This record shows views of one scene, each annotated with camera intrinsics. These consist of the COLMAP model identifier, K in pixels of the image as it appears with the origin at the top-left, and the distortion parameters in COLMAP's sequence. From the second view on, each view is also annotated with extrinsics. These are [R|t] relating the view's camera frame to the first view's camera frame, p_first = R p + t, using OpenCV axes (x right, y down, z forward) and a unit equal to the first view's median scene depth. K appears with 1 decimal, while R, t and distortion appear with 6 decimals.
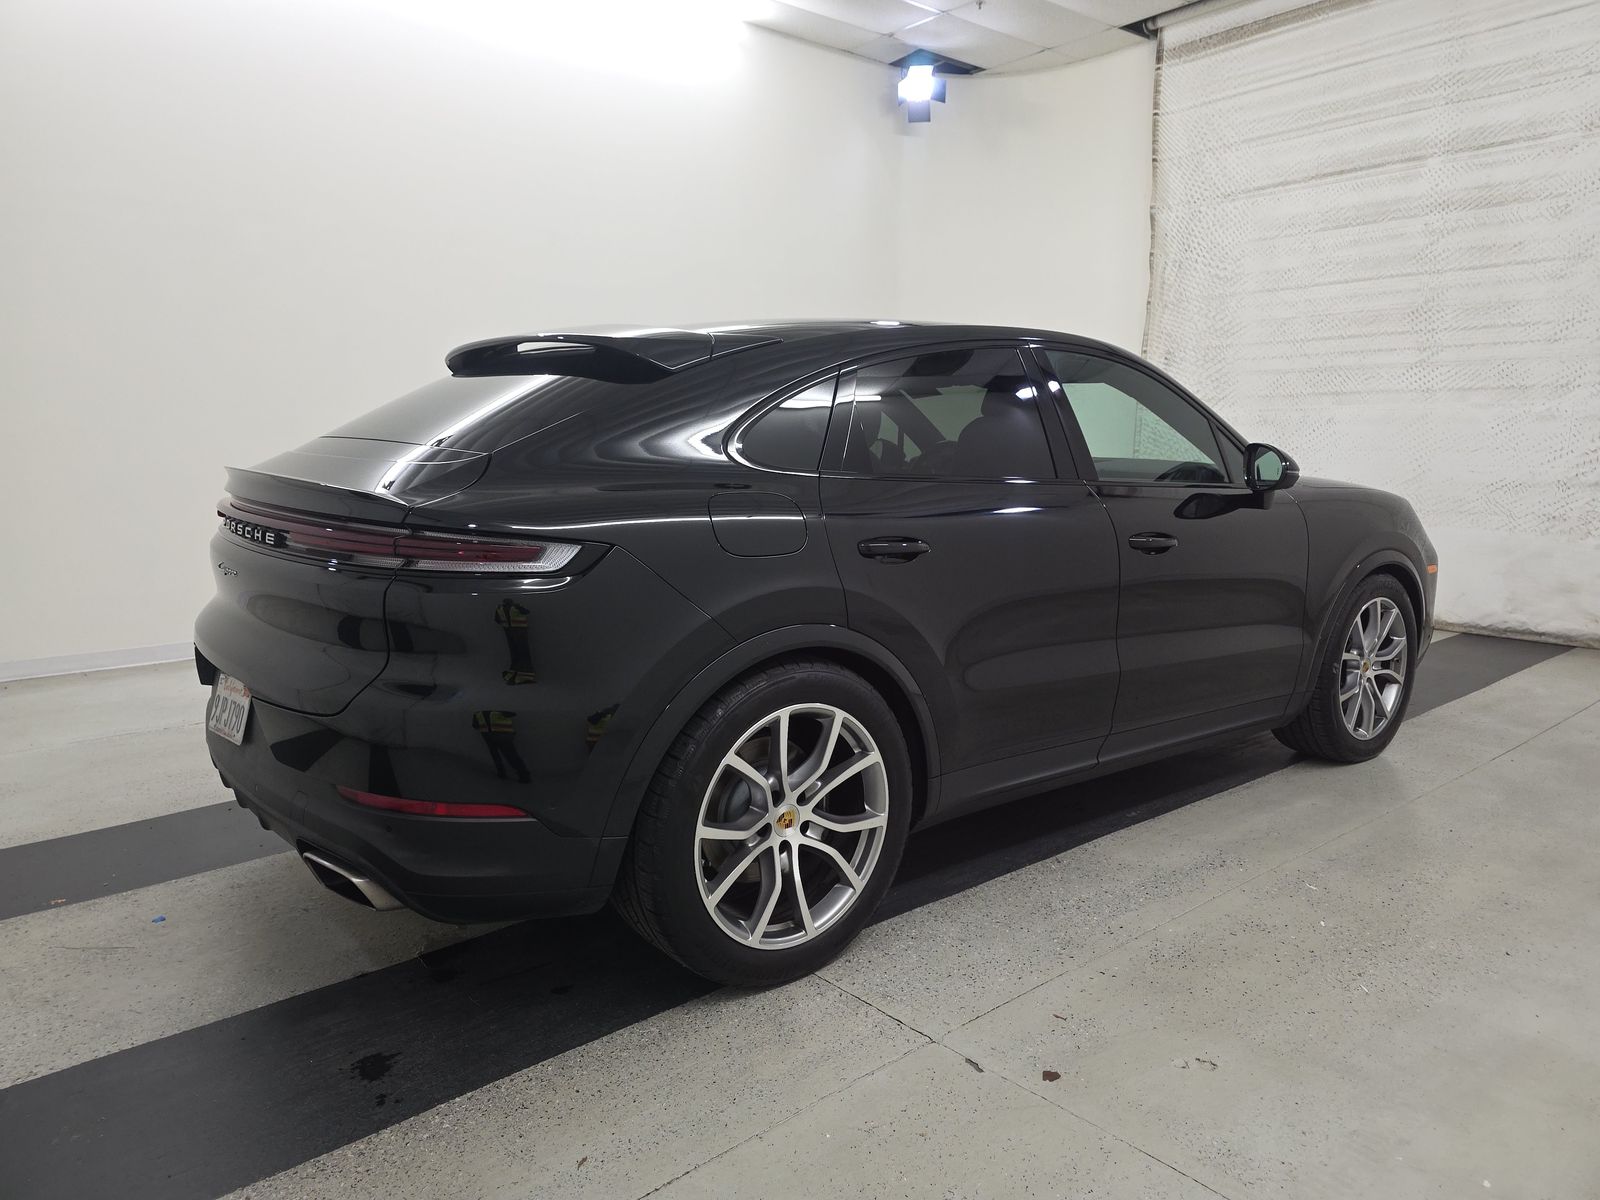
lens RADIAL K [[1065.0, 0, 807.7], [0, 1065.0, 586.9], [0, 0, 1]] dist [0.026468, -0.025003]
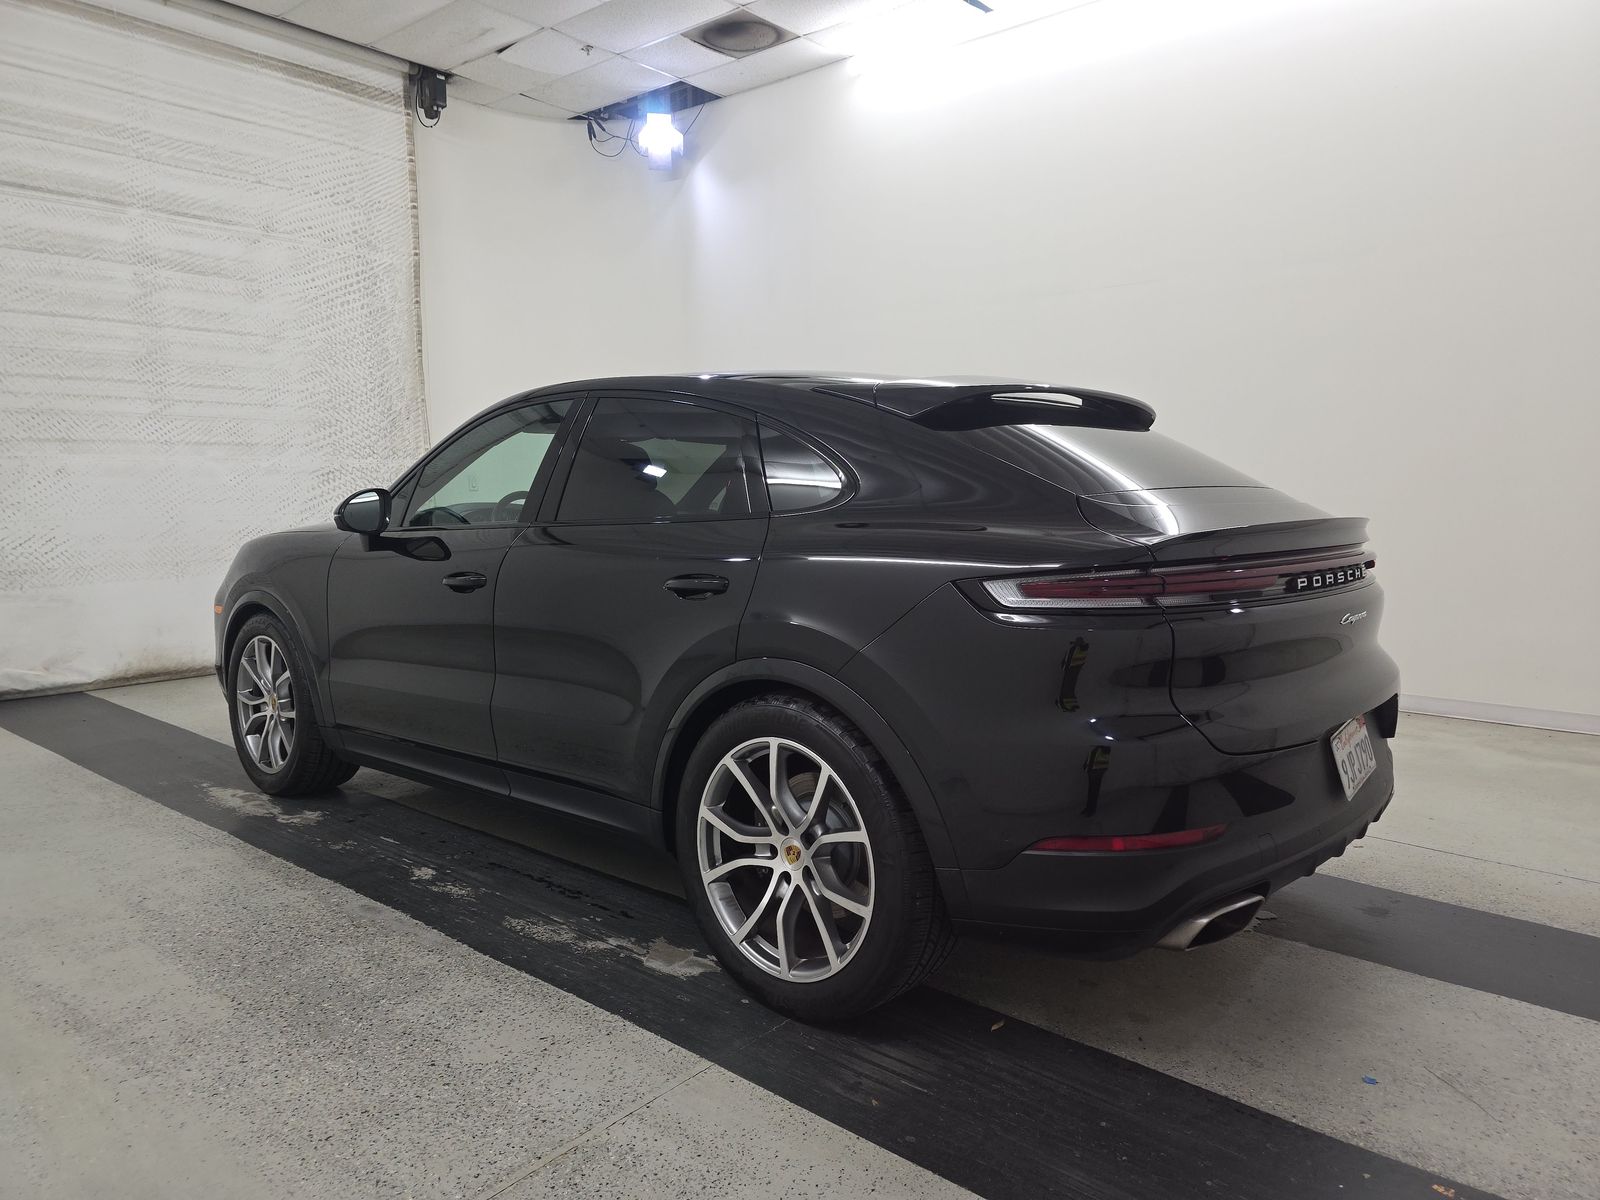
lens RADIAL K [[1065.0, 0, 804.0], [0, 1065.0, 597.8], [0, 0, 1]] dist [0.026468, -0.025003]
pose [[-0.166817, -0.101312, 0.980769, -0.525305], [0.142937, 0.981714, 0.125721, -0.083440], [-0.975572, 0.161161, -0.149286, 0.602982]]
